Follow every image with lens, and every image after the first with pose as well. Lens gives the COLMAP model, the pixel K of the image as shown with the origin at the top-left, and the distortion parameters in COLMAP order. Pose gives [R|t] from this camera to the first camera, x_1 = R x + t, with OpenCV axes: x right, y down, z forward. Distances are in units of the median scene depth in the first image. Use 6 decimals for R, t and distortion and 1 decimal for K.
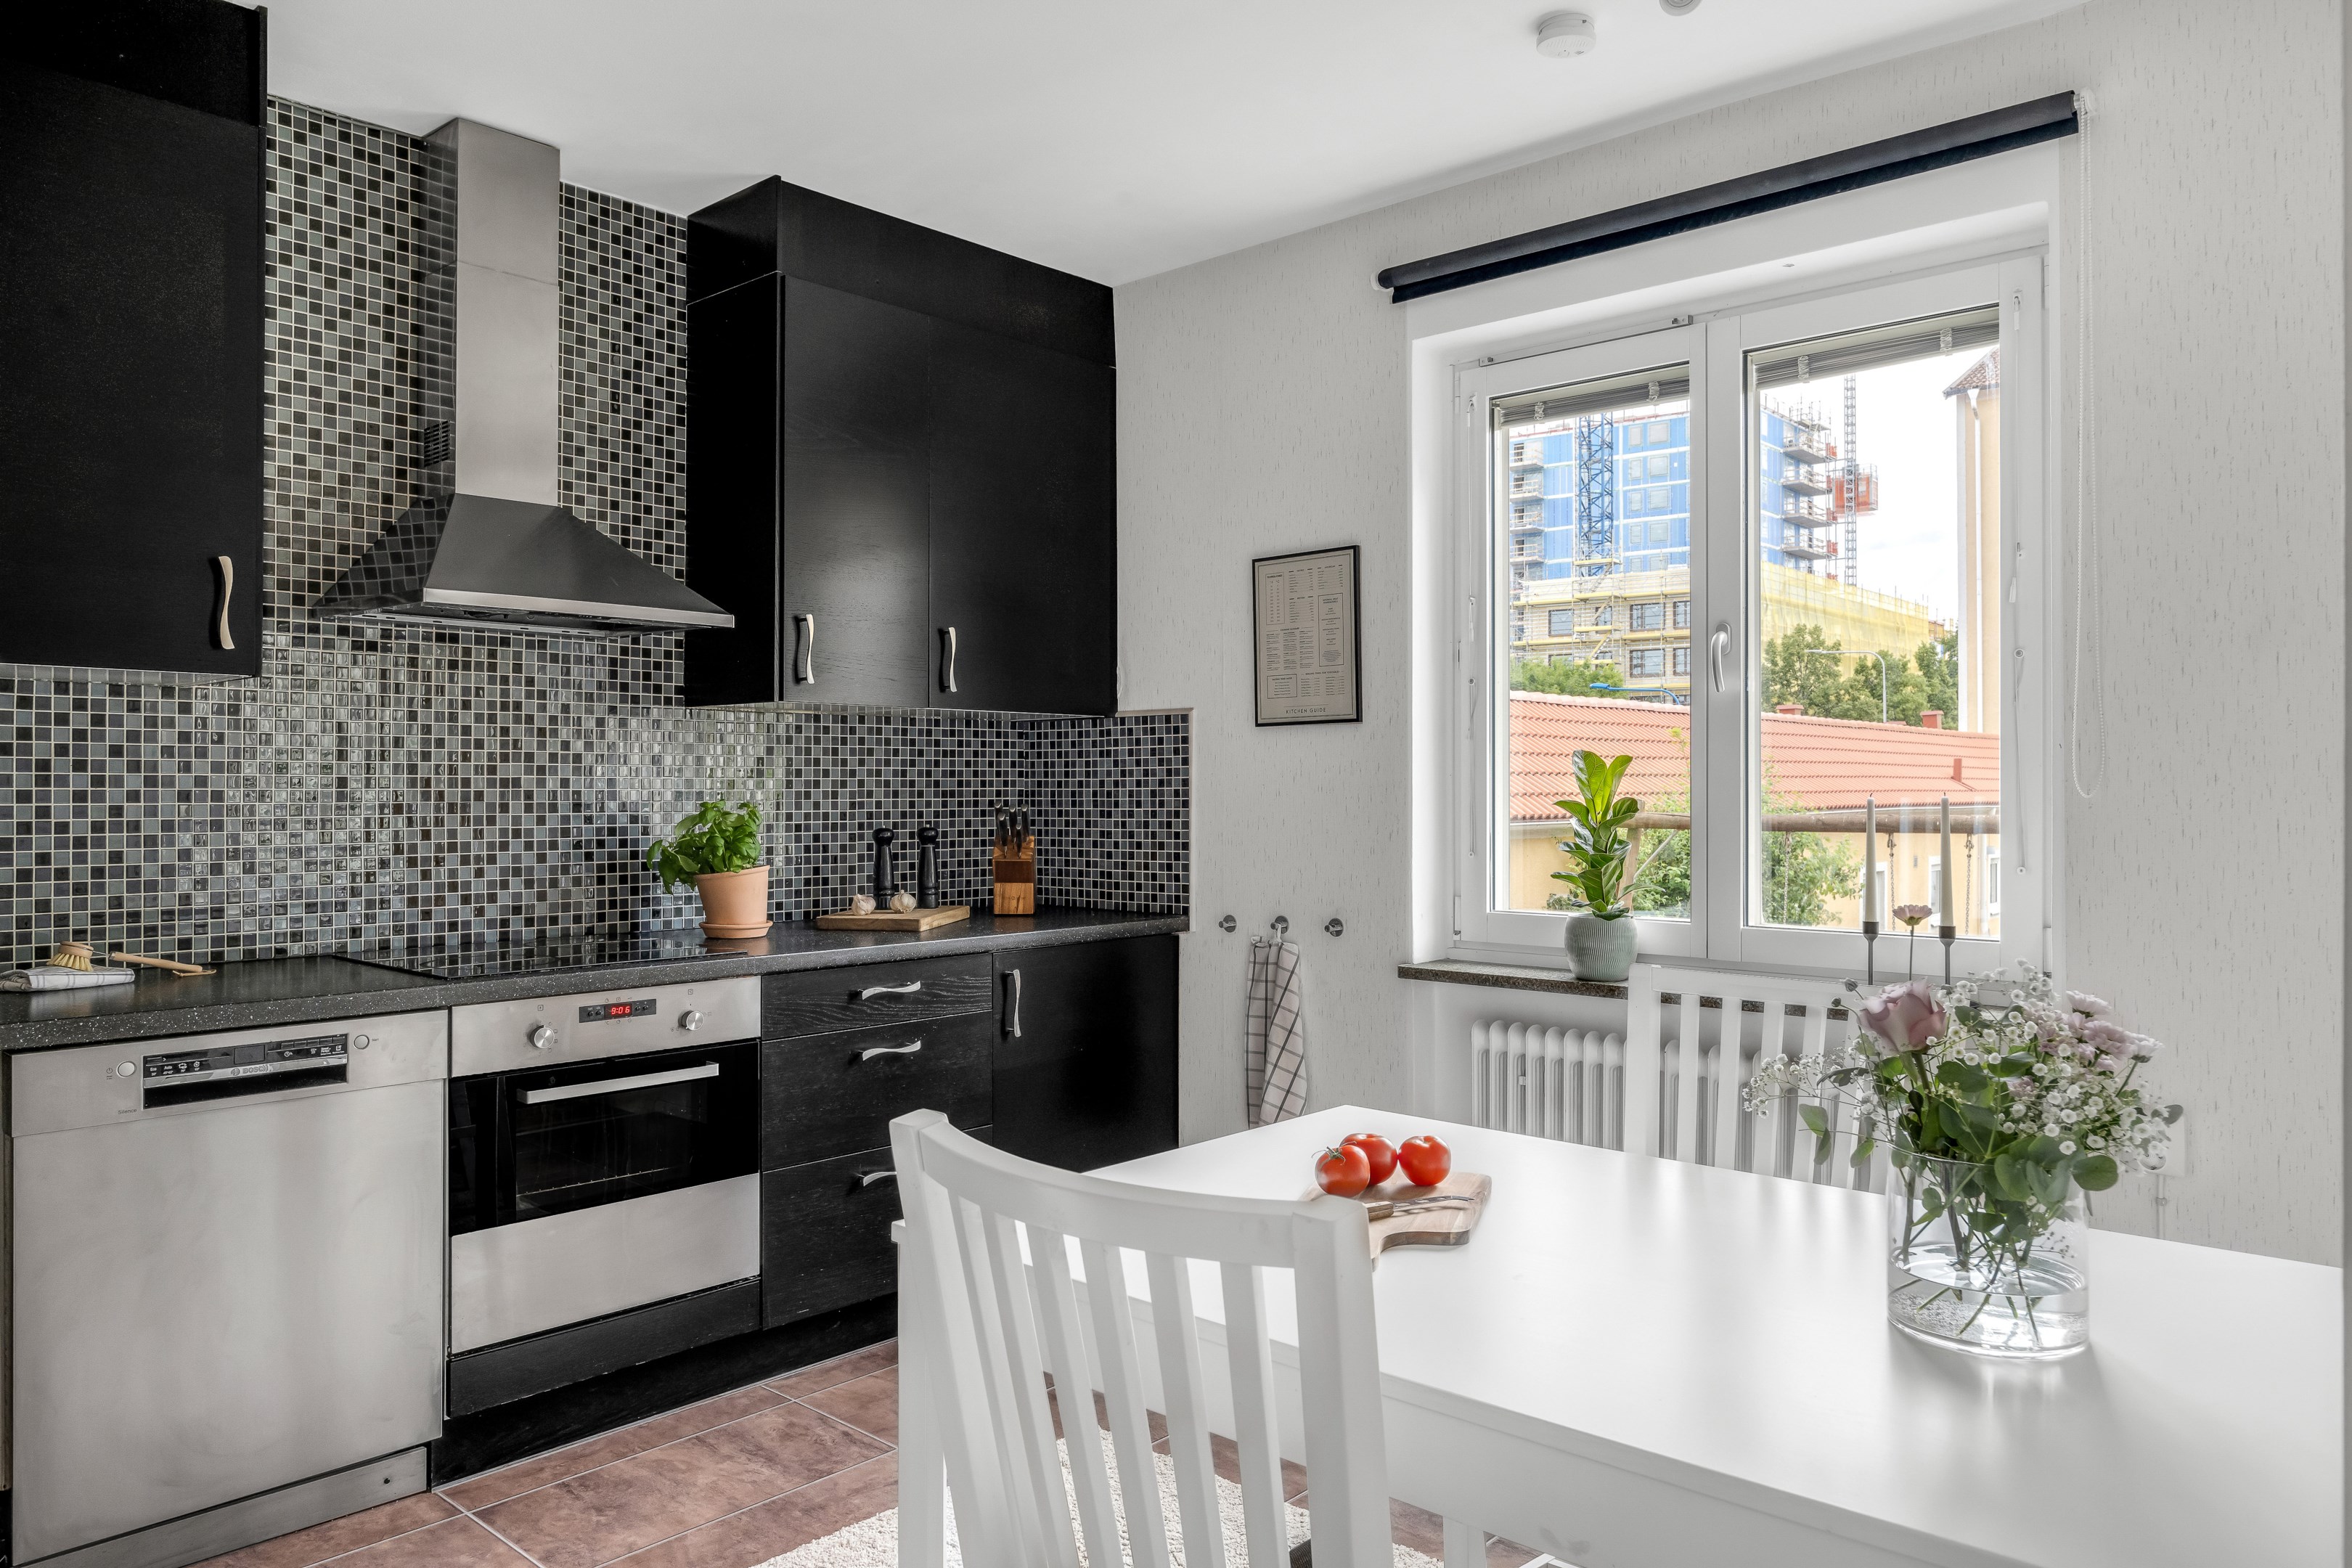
lens RADIAL K [[1564.9, 0, 1185.8], [0, 1564.9, 780.7], [0, 0, 1]] dist [-0.005058, 0.004340]
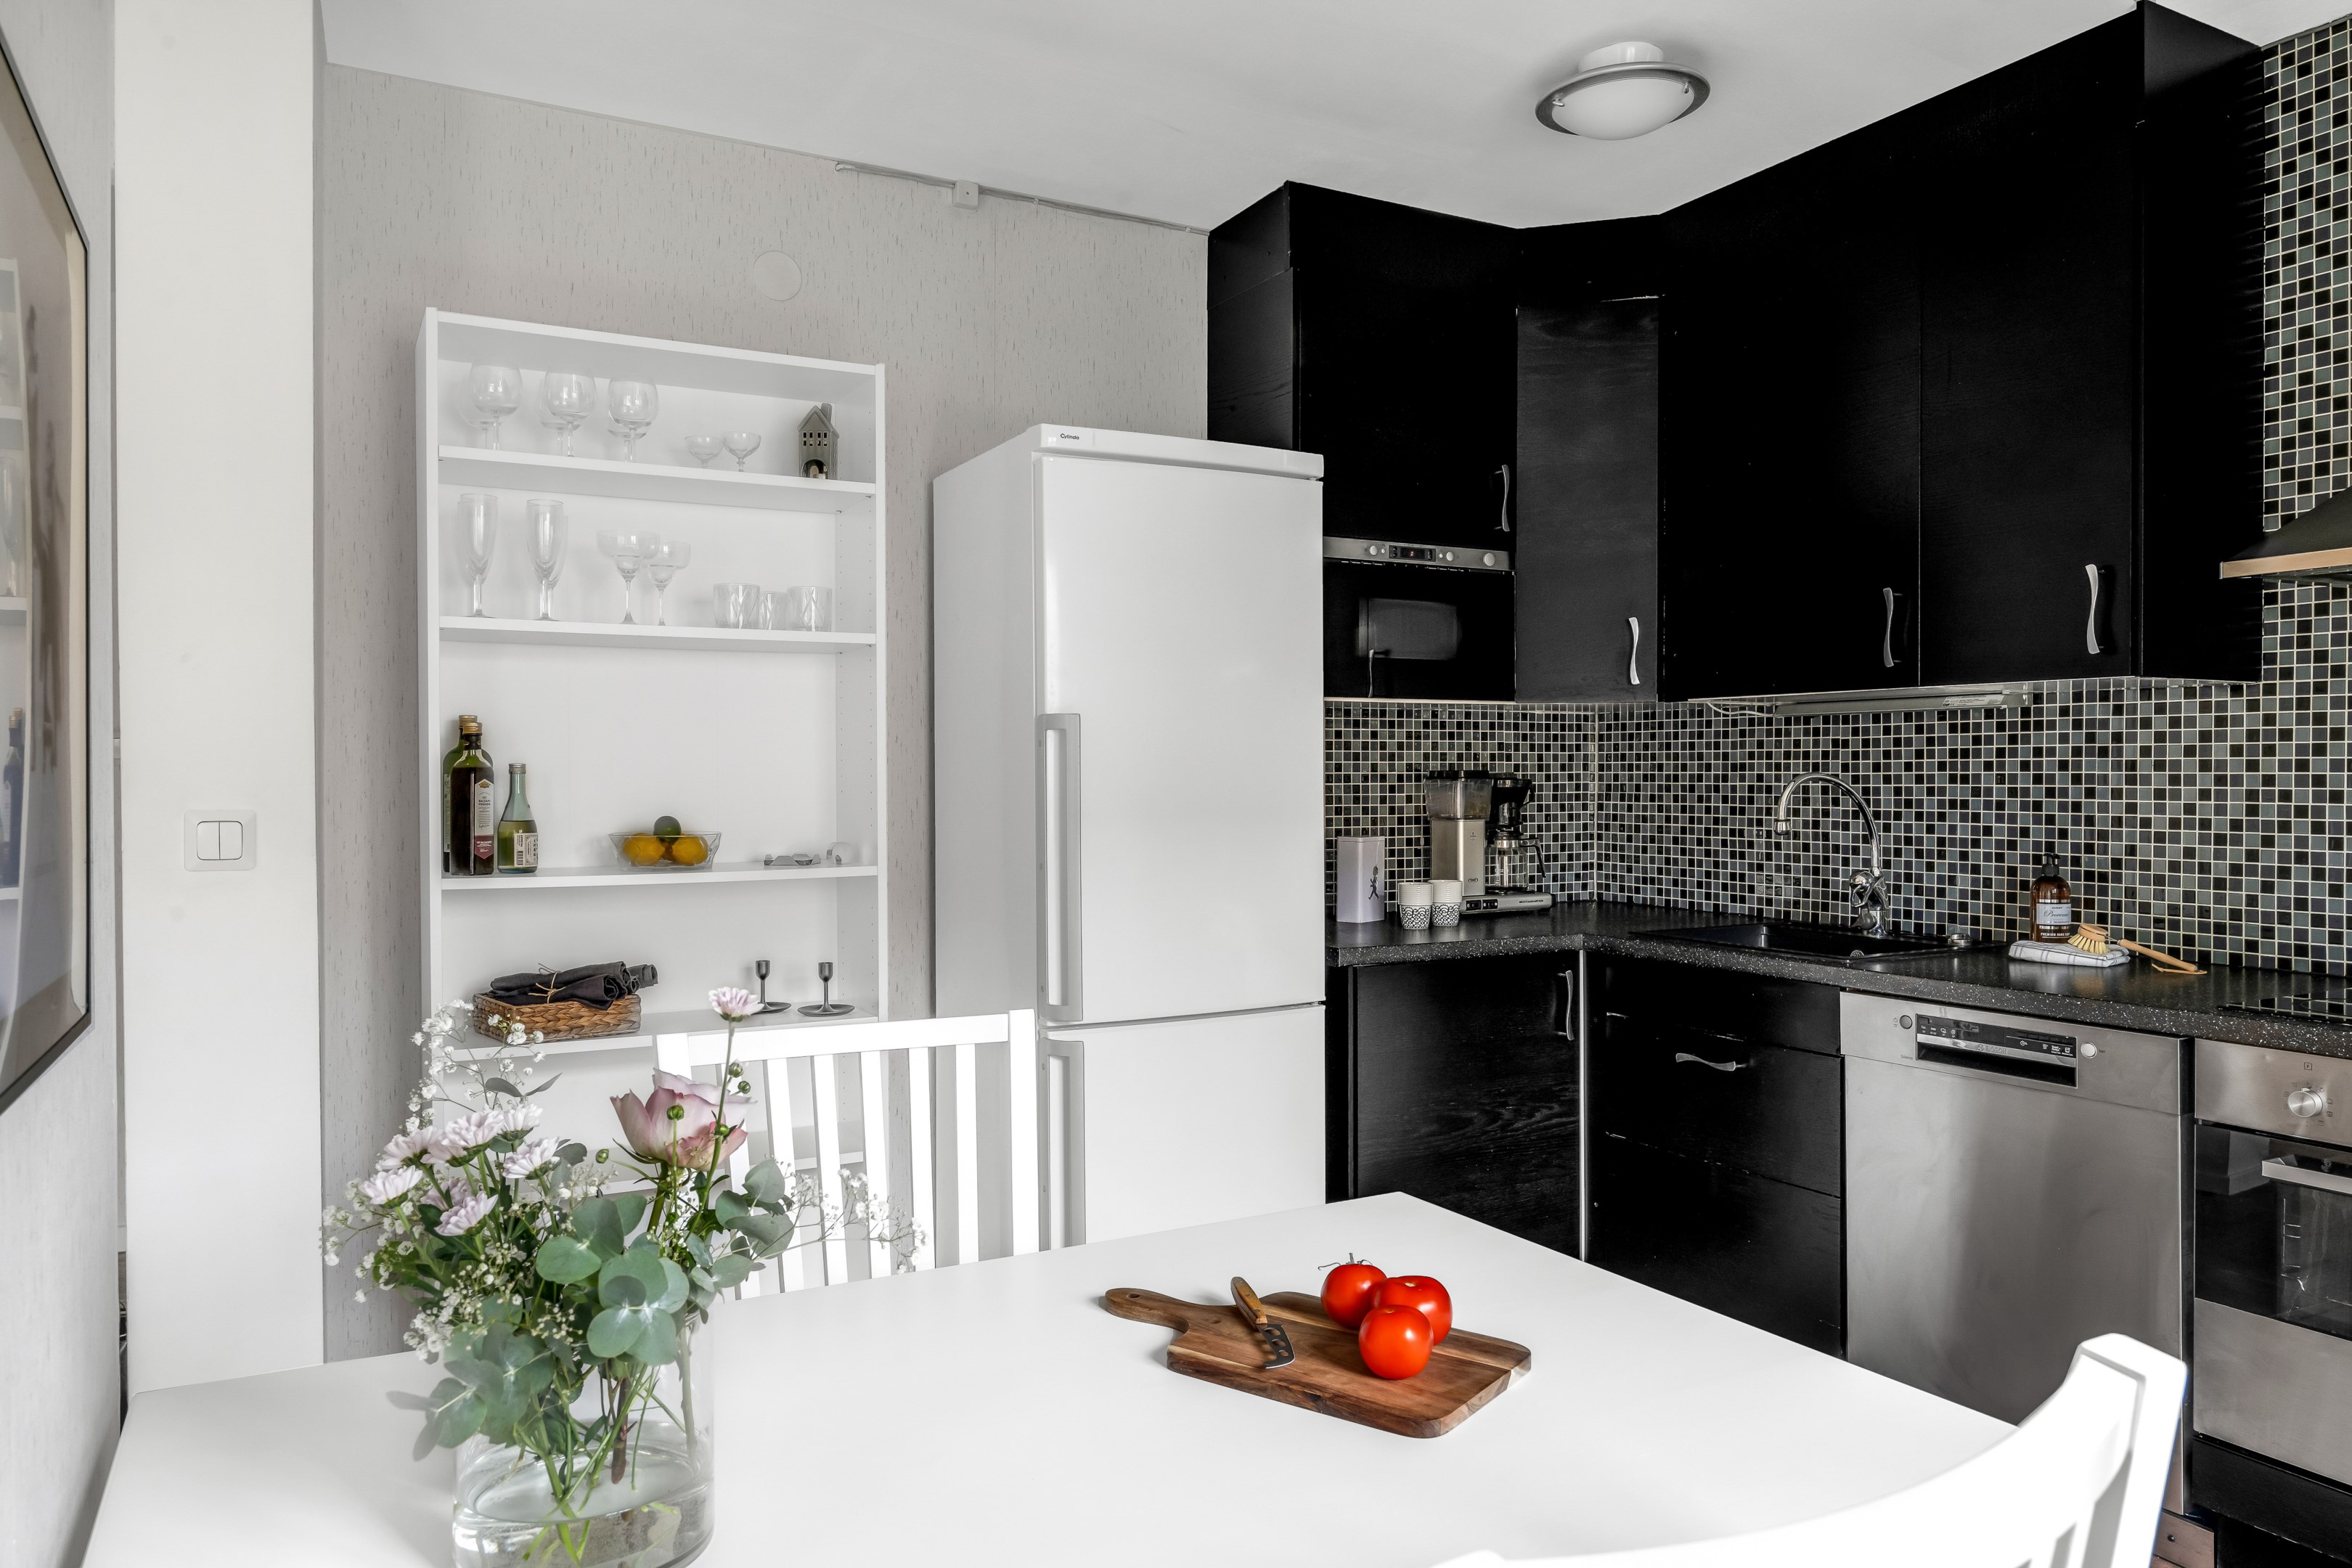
lens RADIAL K [[1564.9, 0, 1181.4], [0, 1564.9, 770.2], [0, 0, 1]] dist [-0.005058, 0.004340]
pose [[-0.313114, -0.004326, -0.949706, 0.522257], [0.004822, 0.999969, -0.006144, -0.003093], [0.949703, -0.006503, -0.313083, 0.697663]]
